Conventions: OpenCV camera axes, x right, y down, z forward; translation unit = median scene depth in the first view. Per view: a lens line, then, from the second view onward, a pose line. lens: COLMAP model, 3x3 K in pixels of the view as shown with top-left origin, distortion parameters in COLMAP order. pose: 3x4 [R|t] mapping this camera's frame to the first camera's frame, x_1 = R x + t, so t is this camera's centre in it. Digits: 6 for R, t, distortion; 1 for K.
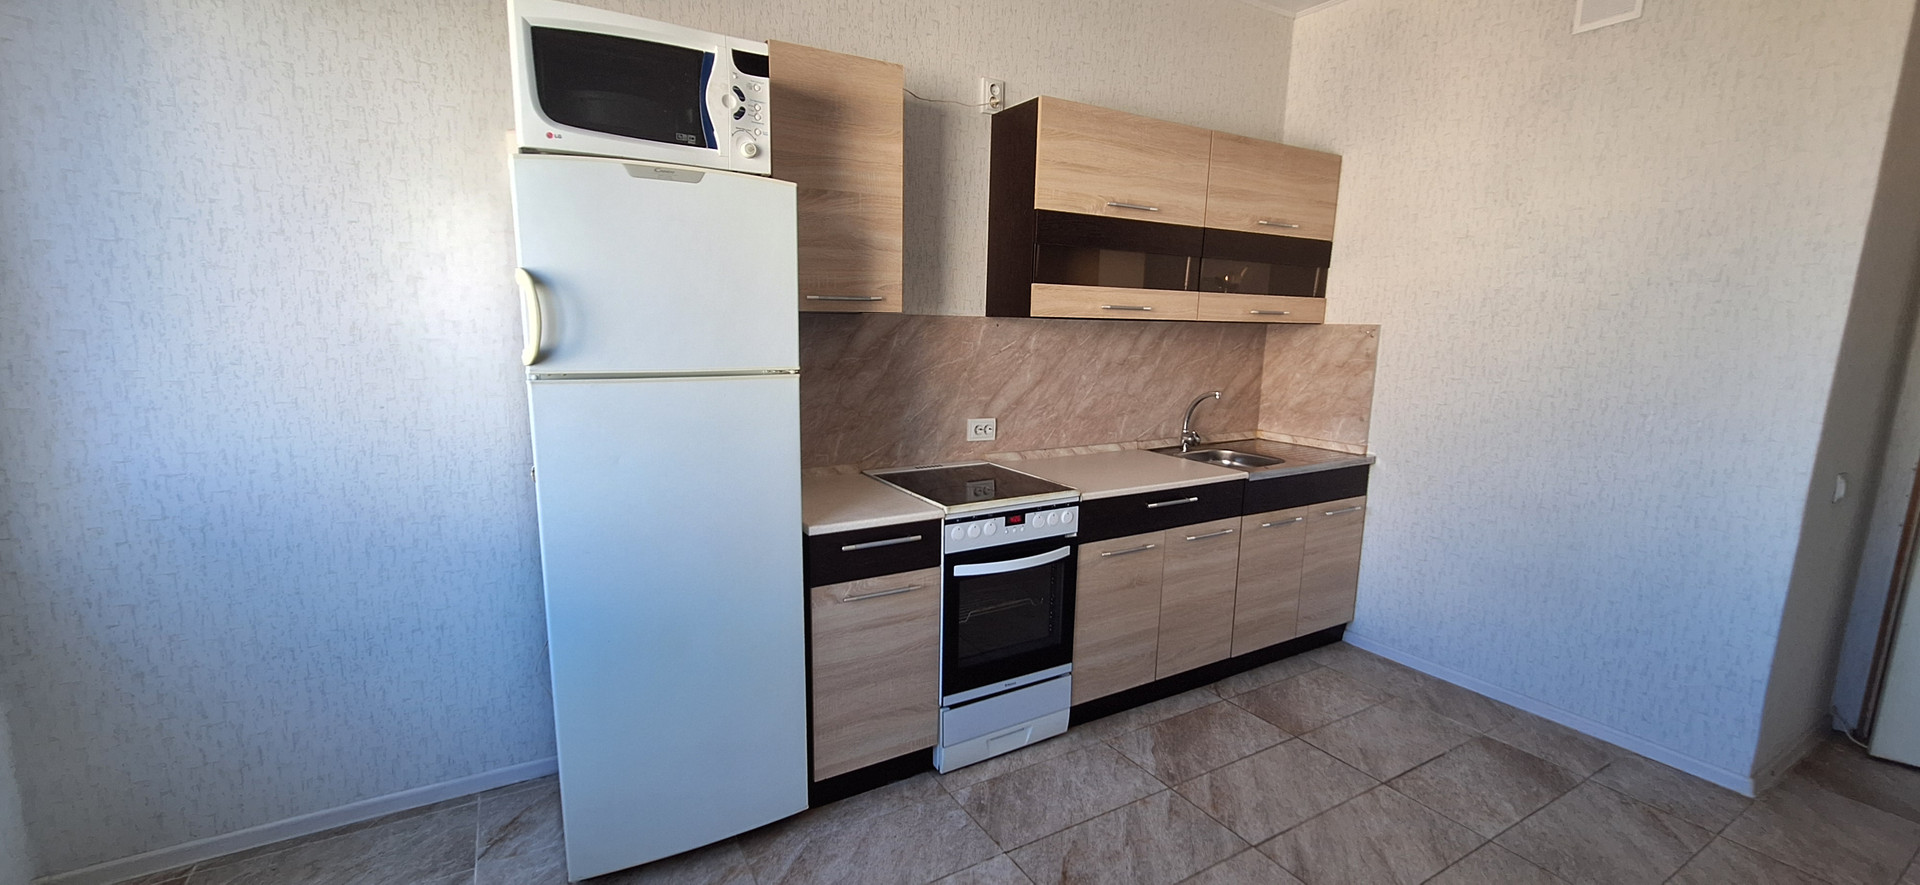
lens RADIAL K [[755.9, 0, 959.5], [0, 755.9, 446.4], [0, 0, 1]] dist [-0.003639, -0.000131]
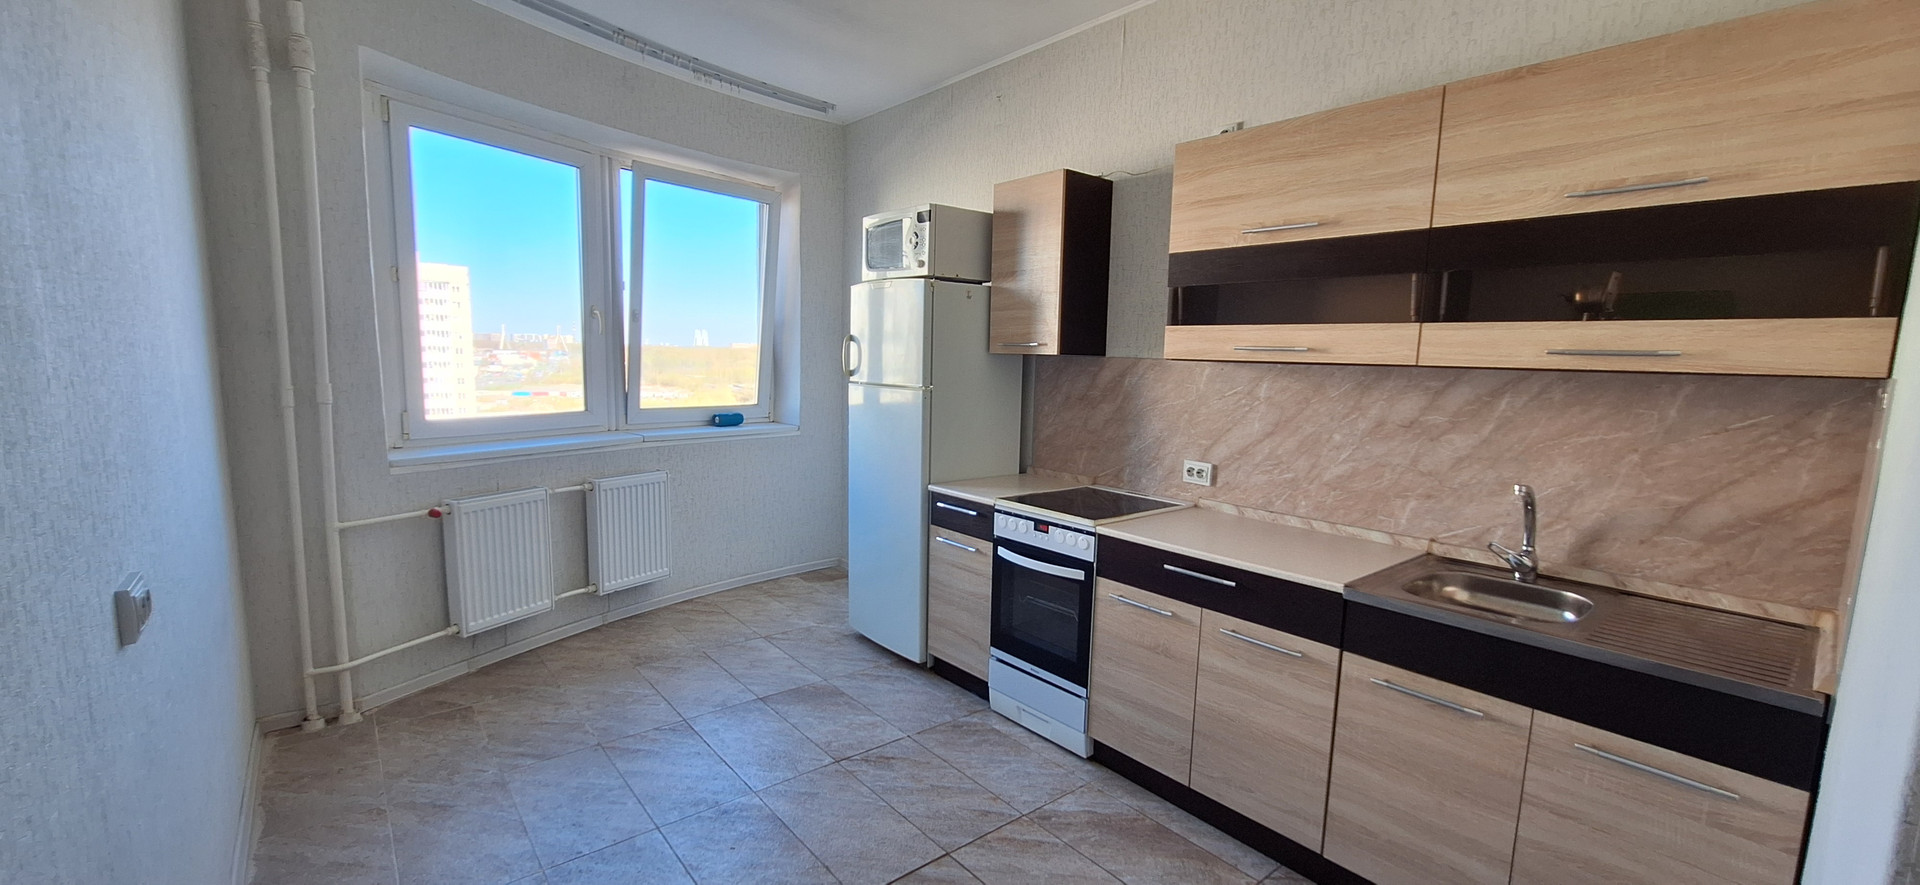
lens RADIAL K [[755.9, 0, 960.9], [0, 755.9, 449.1], [0, 0, 1]] dist [-0.003639, -0.000131]
pose [[0.175714, 0.108281, -0.978468, 0.986539], [-0.186984, 0.979510, 0.074818, -0.072168], [0.966520, 0.169812, 0.192361, 0.526196]]
